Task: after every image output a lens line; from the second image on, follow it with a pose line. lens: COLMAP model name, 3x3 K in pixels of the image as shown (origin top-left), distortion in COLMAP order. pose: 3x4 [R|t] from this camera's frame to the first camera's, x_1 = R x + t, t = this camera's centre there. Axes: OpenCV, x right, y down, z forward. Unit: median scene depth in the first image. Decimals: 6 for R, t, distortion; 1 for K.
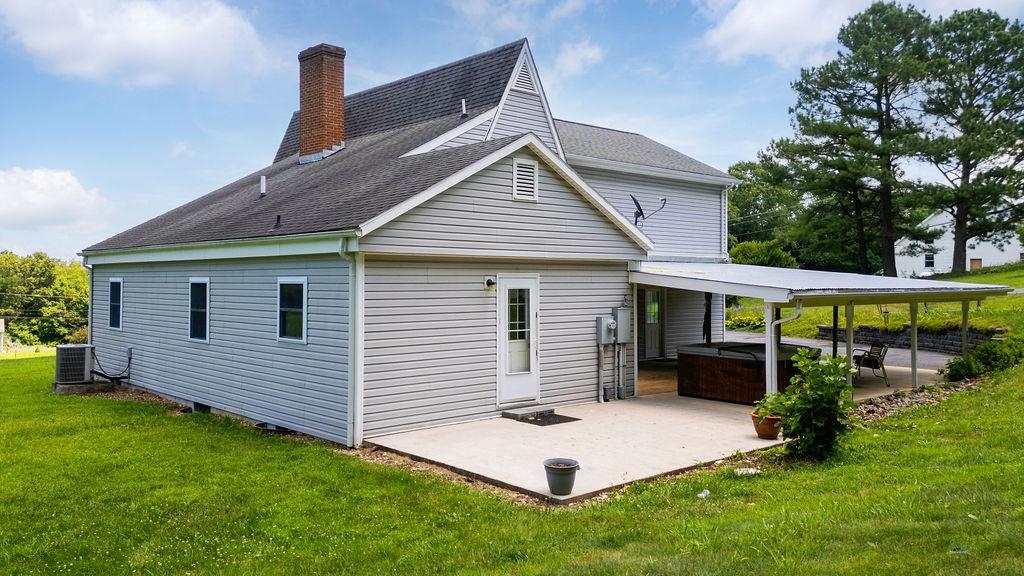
lens RADIAL K [[791.6, 0, 512.0], [0, 791.6, 288.0], [0, 0, 1]] dist [0.078914, -0.000974]
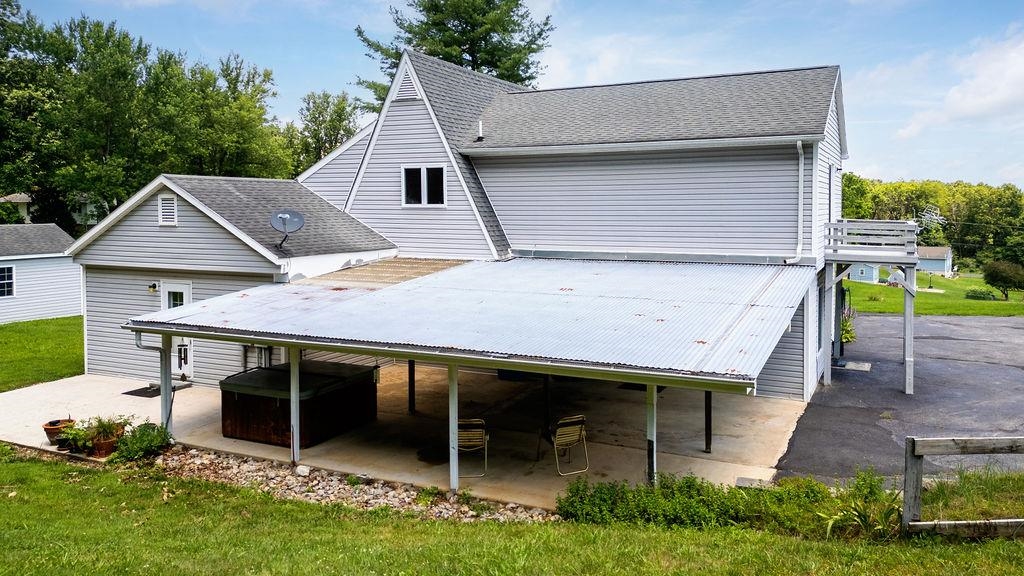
lens RADIAL K [[725.3, 0, 514.0], [0, 725.3, 276.1], [0, 0, 1]] dist [0.069511, -0.054147]
pose [[0.401136, 0.082408, -0.912304, 1.348252], [-0.006545, 0.996178, 0.087106, -0.135303], [0.915995, -0.028970, 0.400142, 1.024040]]
